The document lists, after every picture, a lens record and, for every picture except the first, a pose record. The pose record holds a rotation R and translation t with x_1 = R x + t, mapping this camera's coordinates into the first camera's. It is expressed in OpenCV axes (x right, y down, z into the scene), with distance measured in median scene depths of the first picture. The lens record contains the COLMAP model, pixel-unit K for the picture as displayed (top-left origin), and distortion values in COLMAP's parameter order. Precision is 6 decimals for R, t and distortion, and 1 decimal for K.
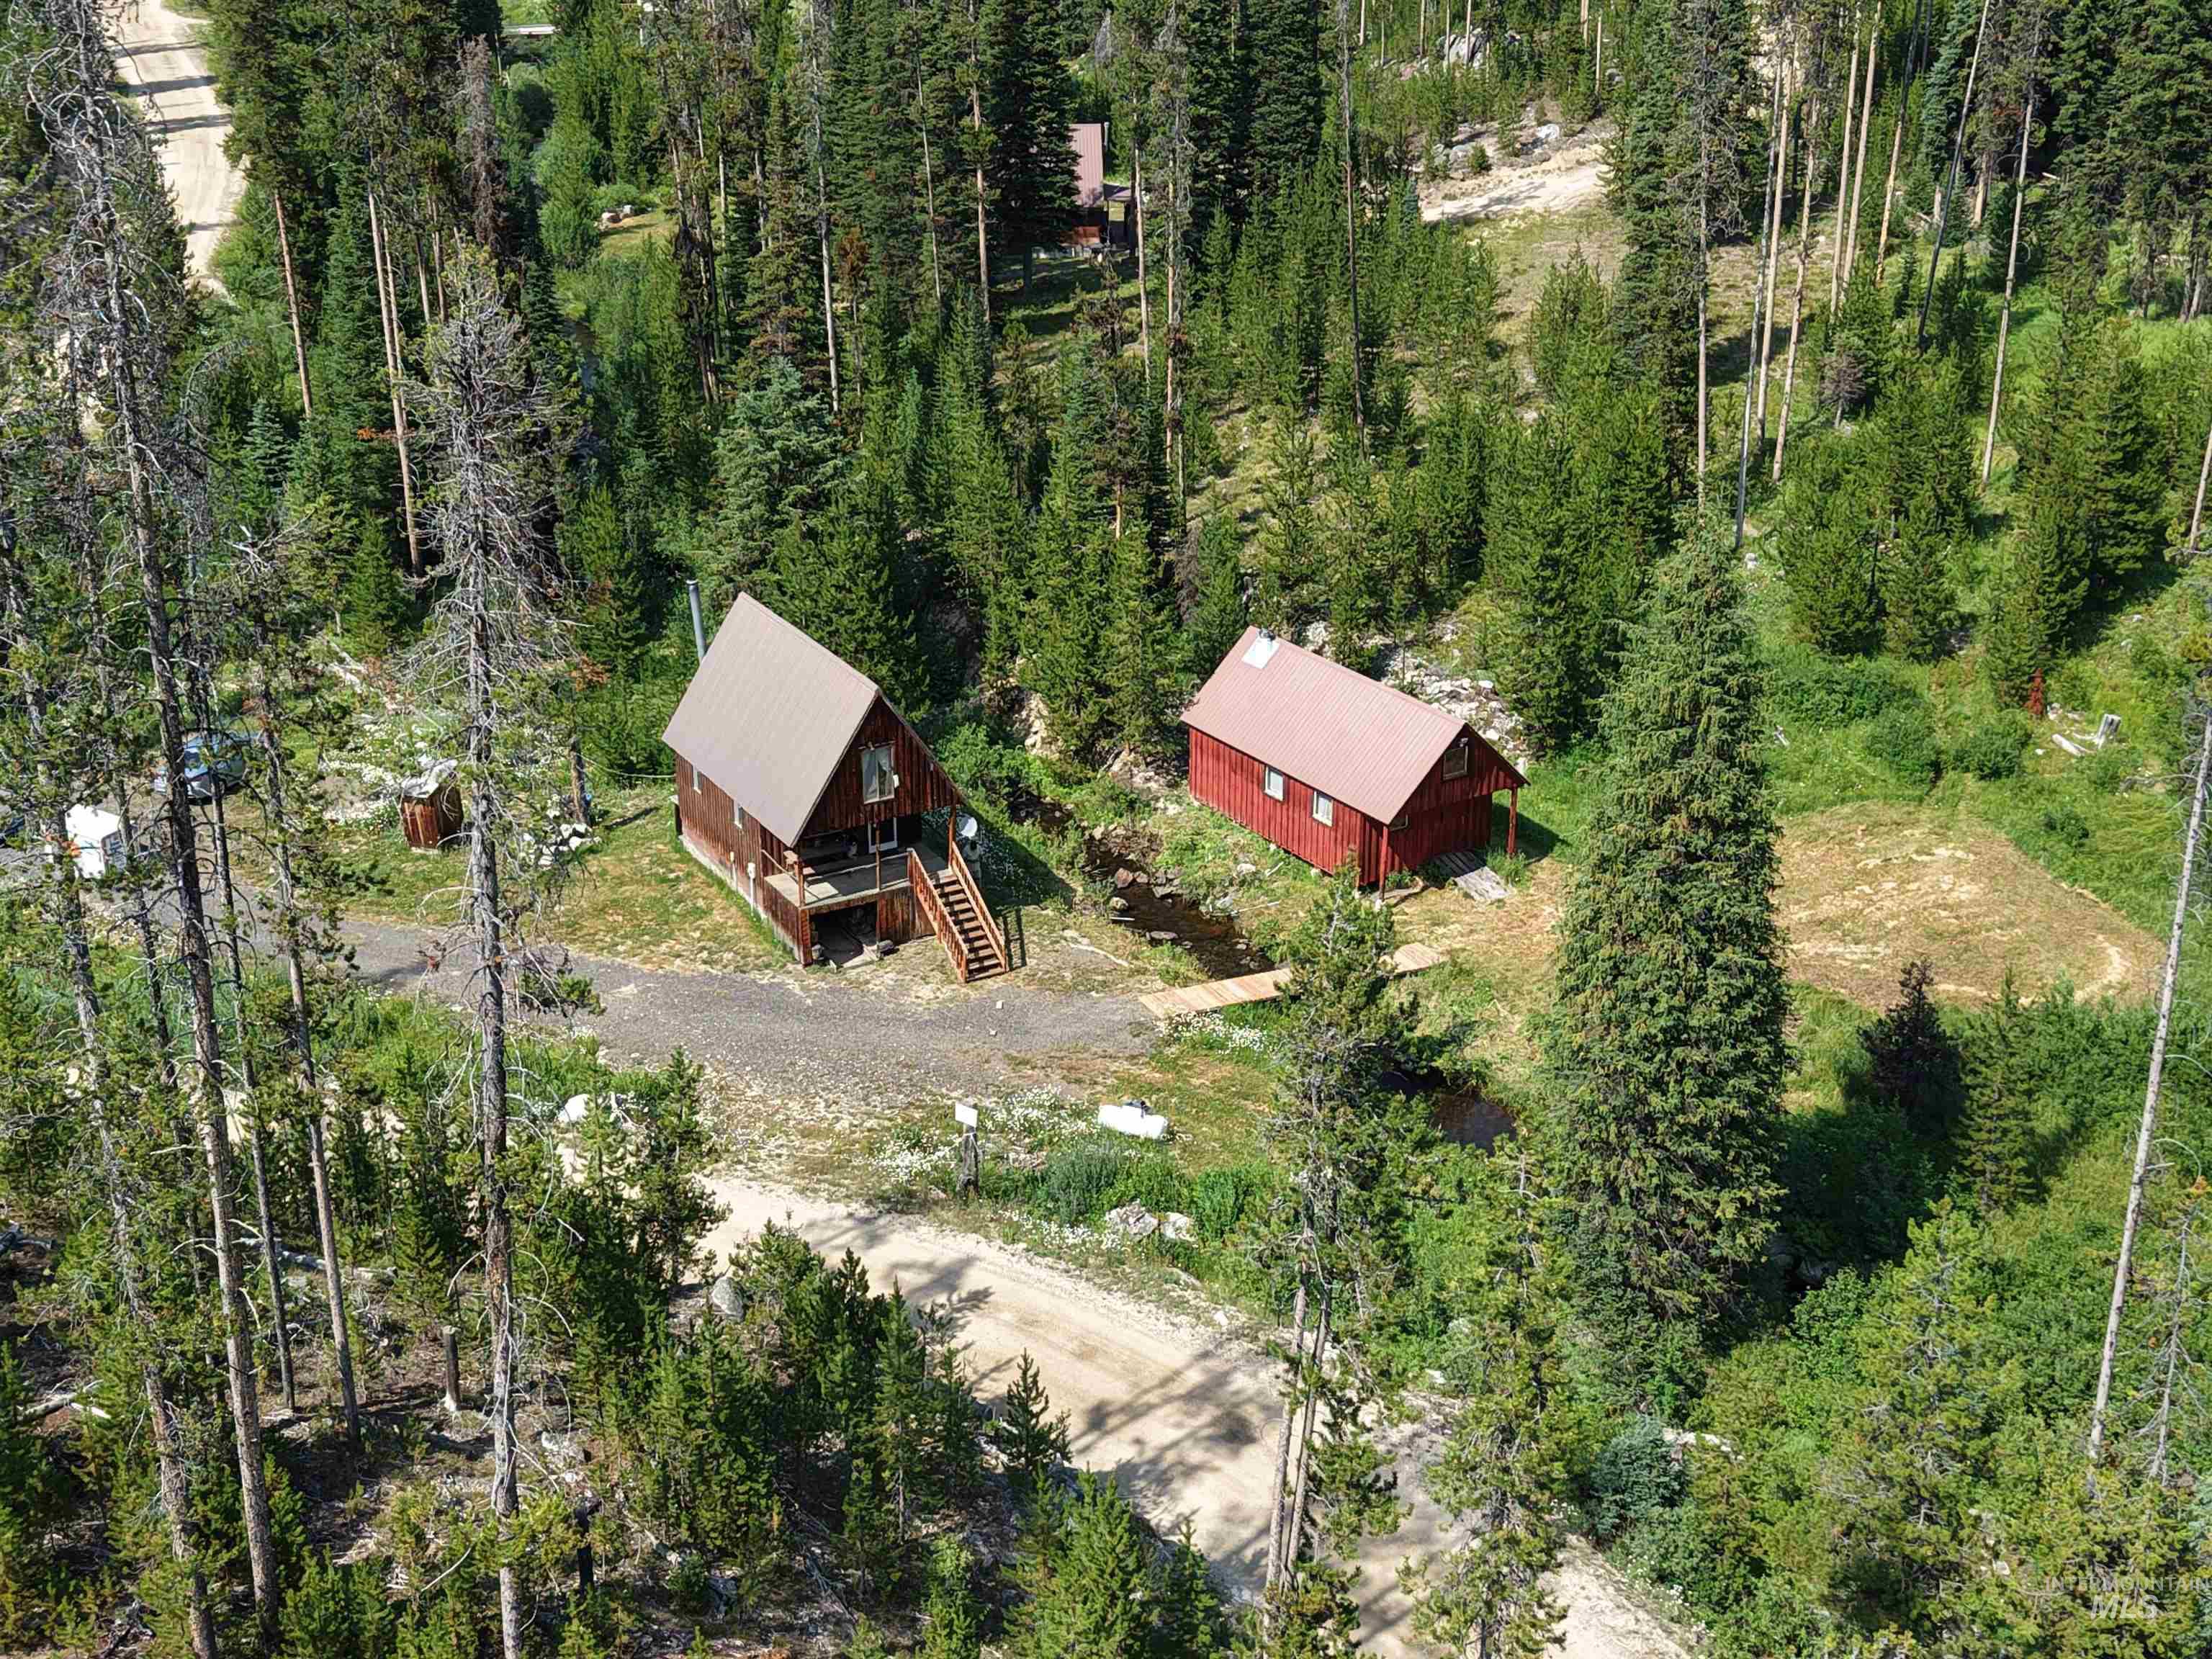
lens RADIAL K [[2806.4, 0, 1100.9], [0, 2806.4, 901.6], [0, 0, 1]] dist [0.249568, -0.679740]
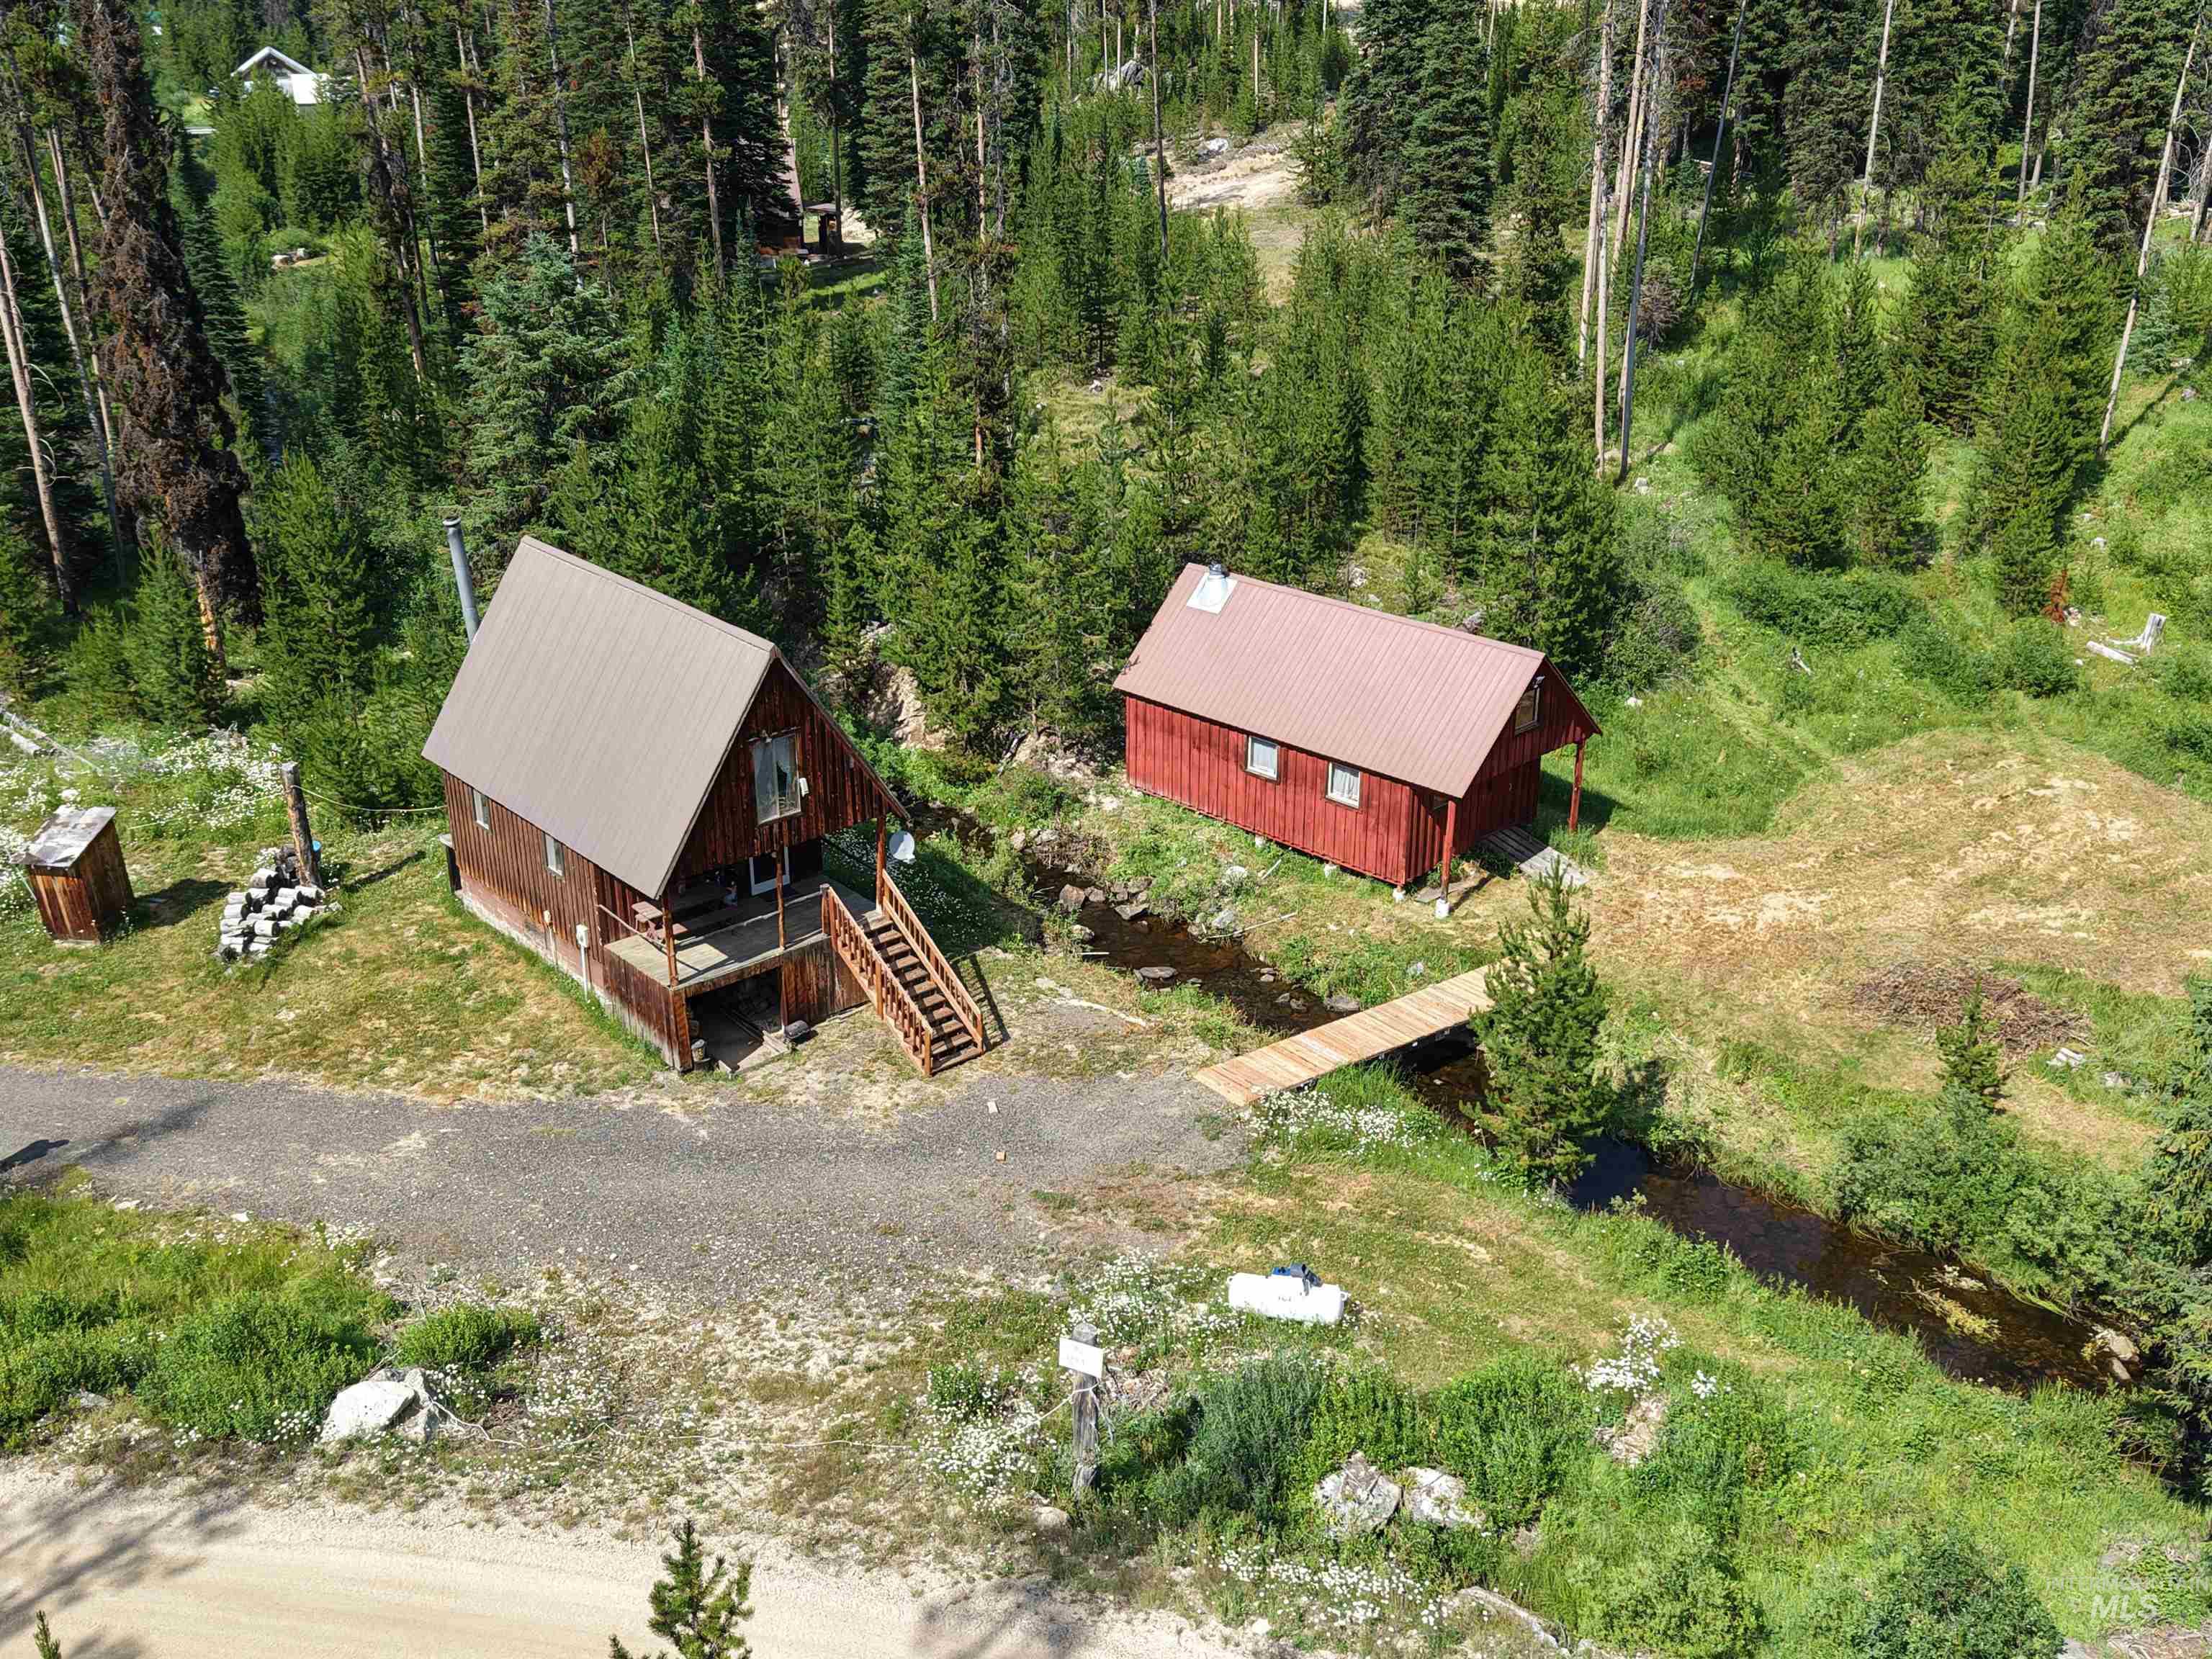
lens RADIAL K [[2076.7, 0, 1105.2], [0, 2076.7, 873.0], [0, 0, 1]] dist [0.127871, -0.248362]
pose [[0.979829, -0.081396, 0.182510, -0.086902], [0.082093, 0.996618, 0.003748, -0.016774], [-0.182198, 0.011310, 0.983197, 0.459735]]
